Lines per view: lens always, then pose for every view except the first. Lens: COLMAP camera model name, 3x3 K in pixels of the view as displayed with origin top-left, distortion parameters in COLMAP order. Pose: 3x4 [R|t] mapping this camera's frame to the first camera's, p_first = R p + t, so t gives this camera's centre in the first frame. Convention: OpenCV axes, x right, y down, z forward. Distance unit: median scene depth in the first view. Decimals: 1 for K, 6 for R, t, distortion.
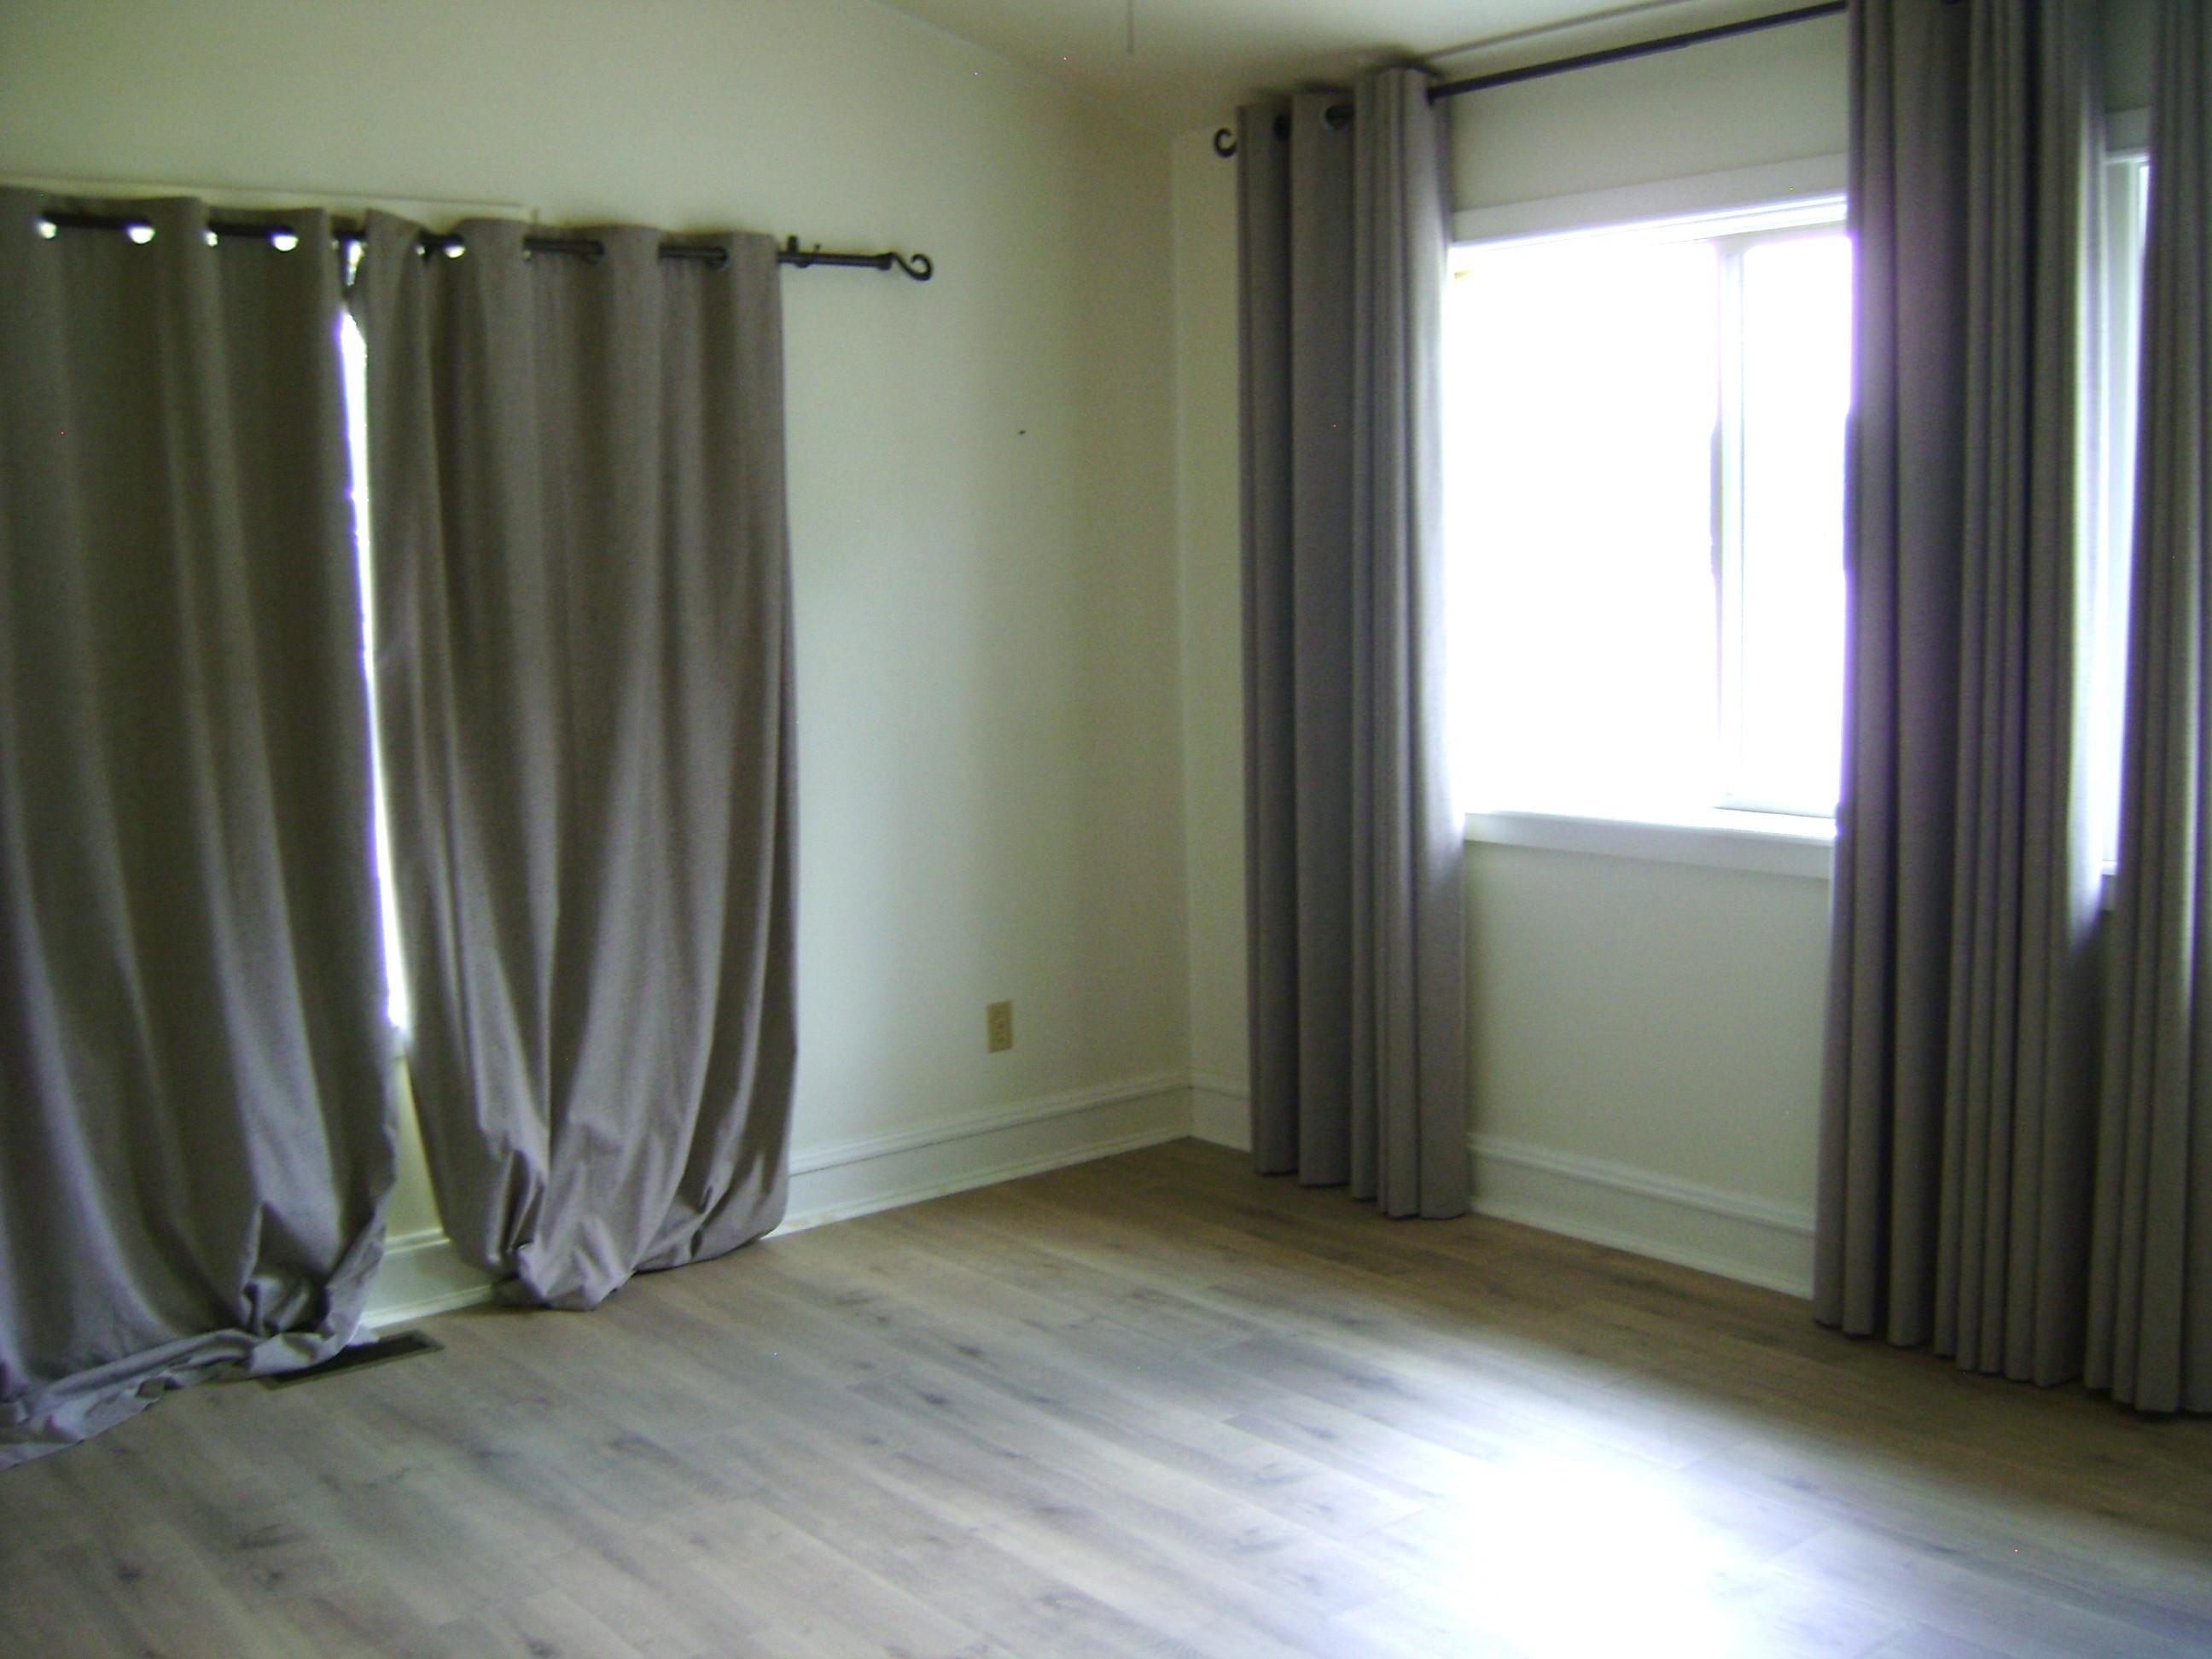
lens RADIAL K [[2306.6, 0, 1106.0], [0, 2306.6, 829.5], [0, 0, 1]] dist [-0.077253, 0.014689]
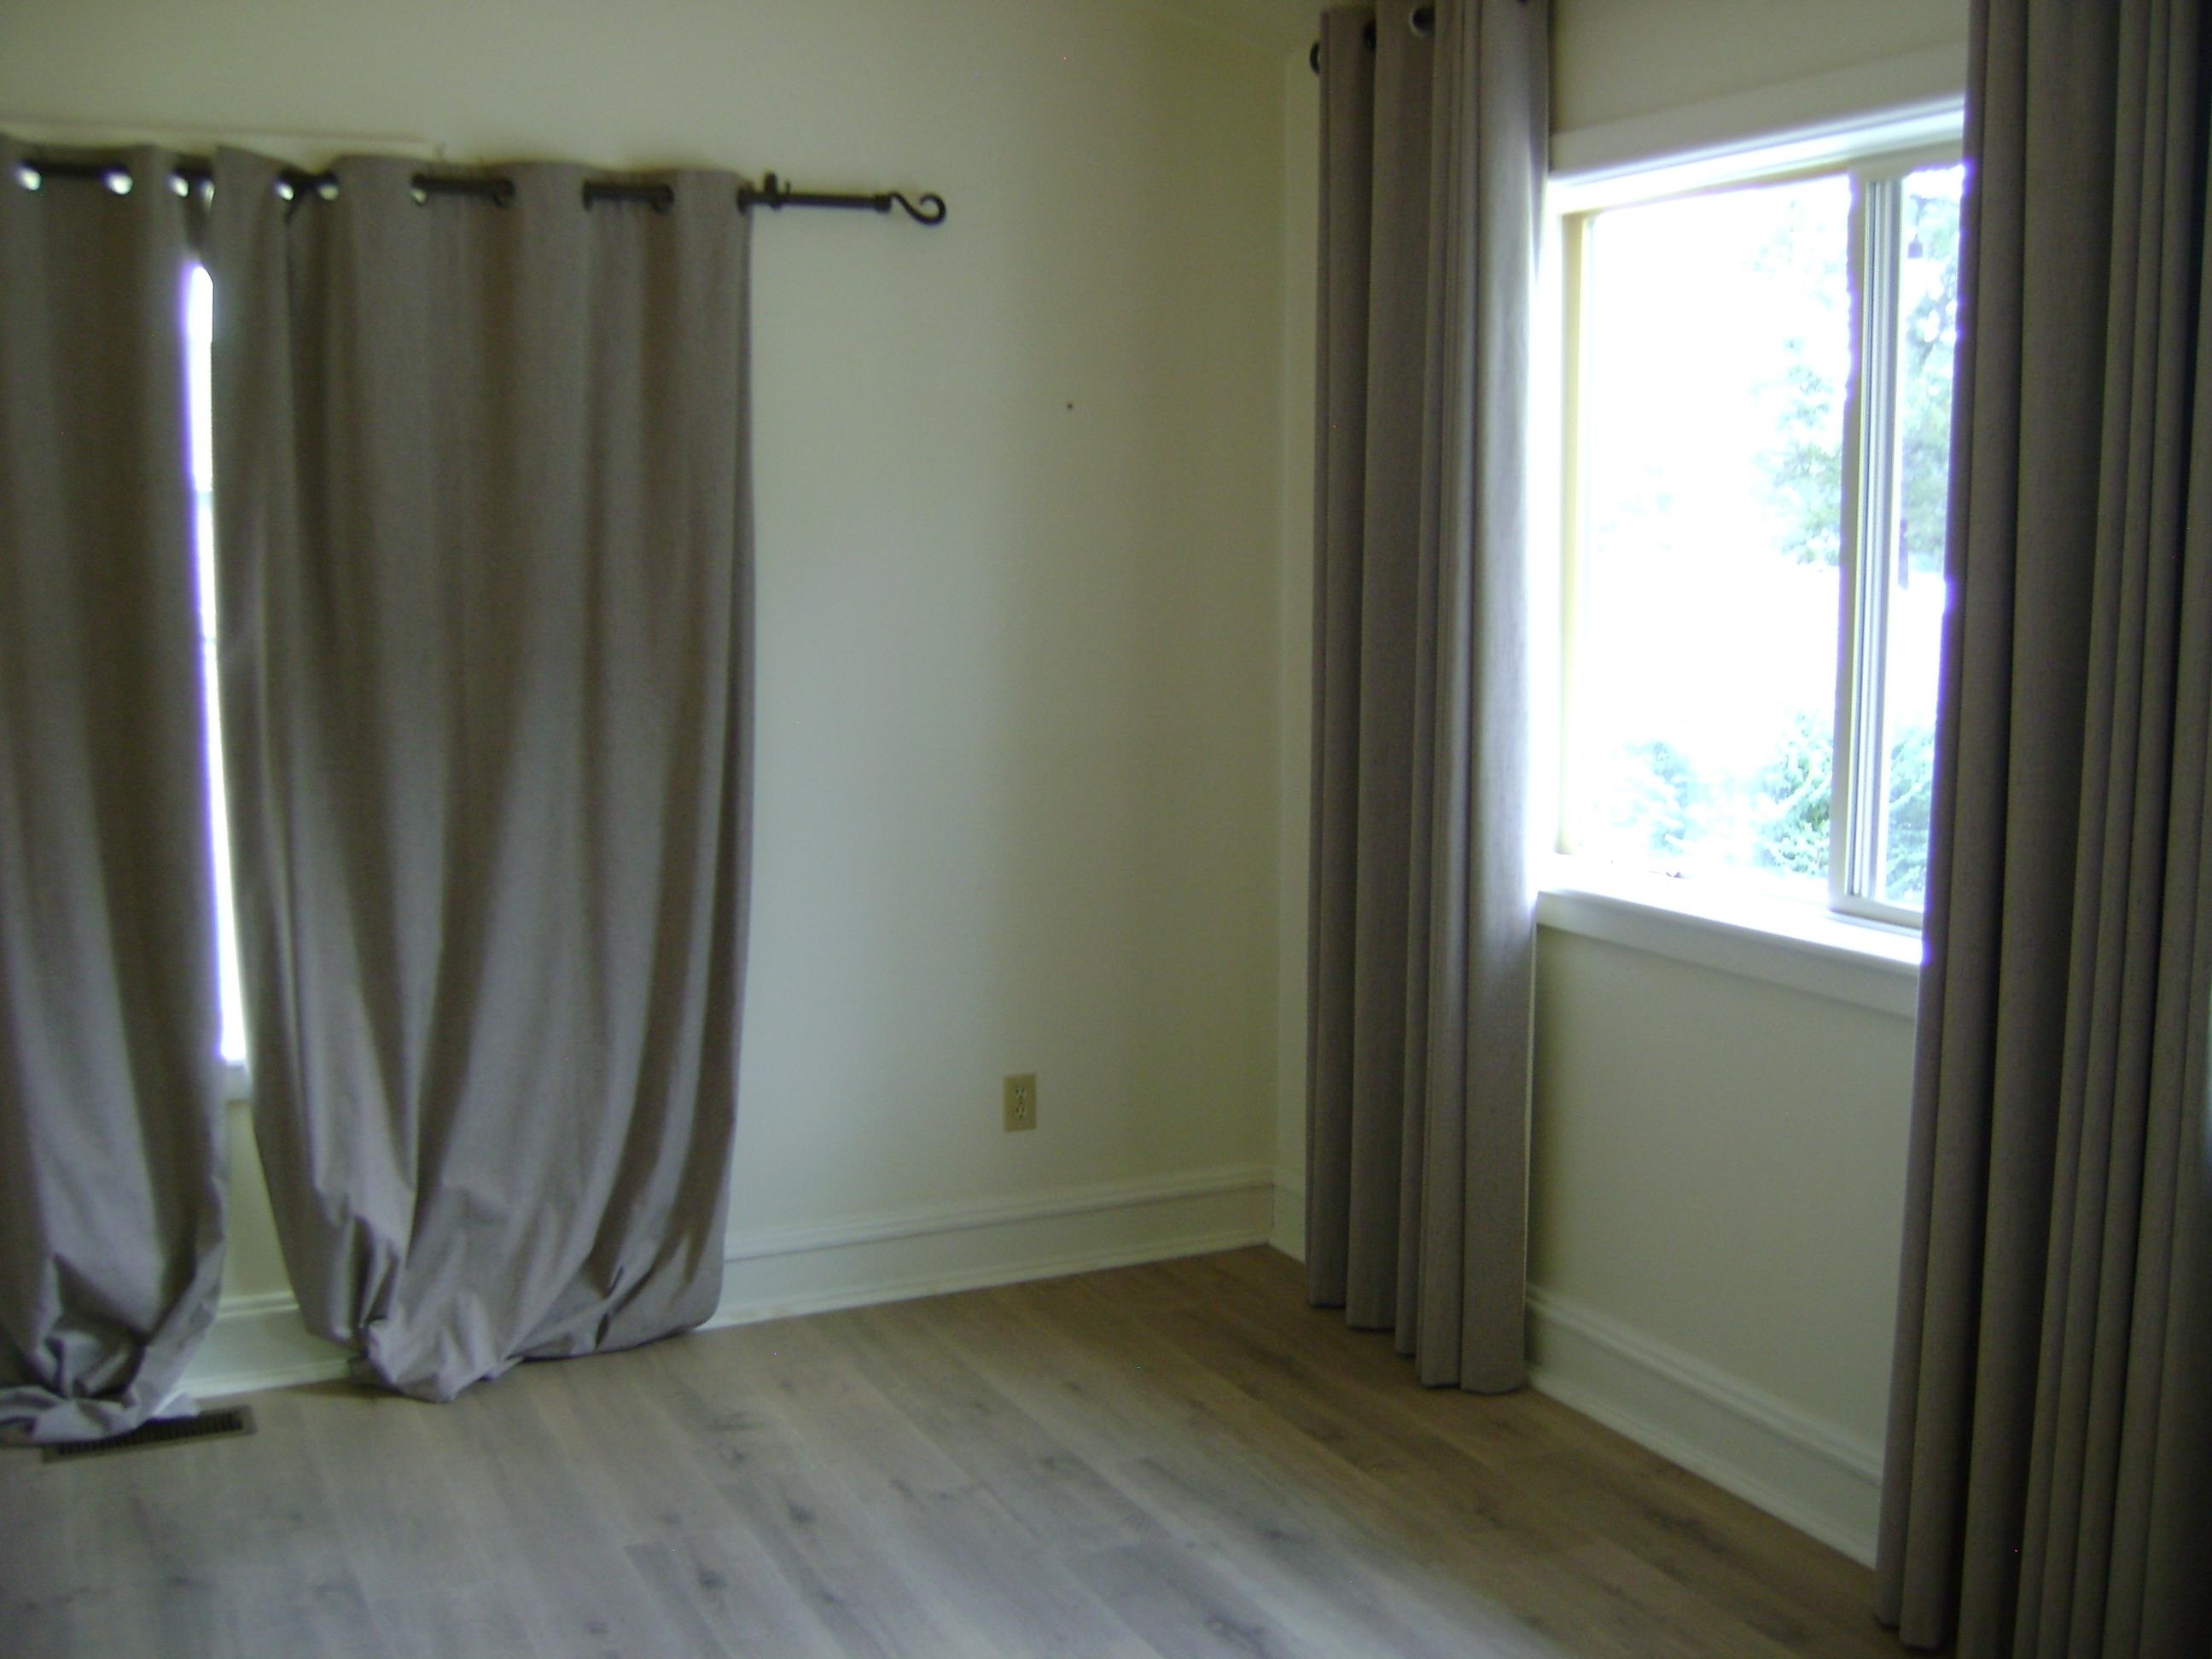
lens RADIAL K [[2297.9, 0, 1106.0], [0, 2297.9, 829.5], [0, 0, 1]] dist [-0.094393, 0.029097]
pose [[0.970336, 0.054986, -0.235423, 0.211467], [-0.052633, 0.998481, 0.016270, -0.036470], [0.235960, -0.003396, 0.971757, 0.213065]]
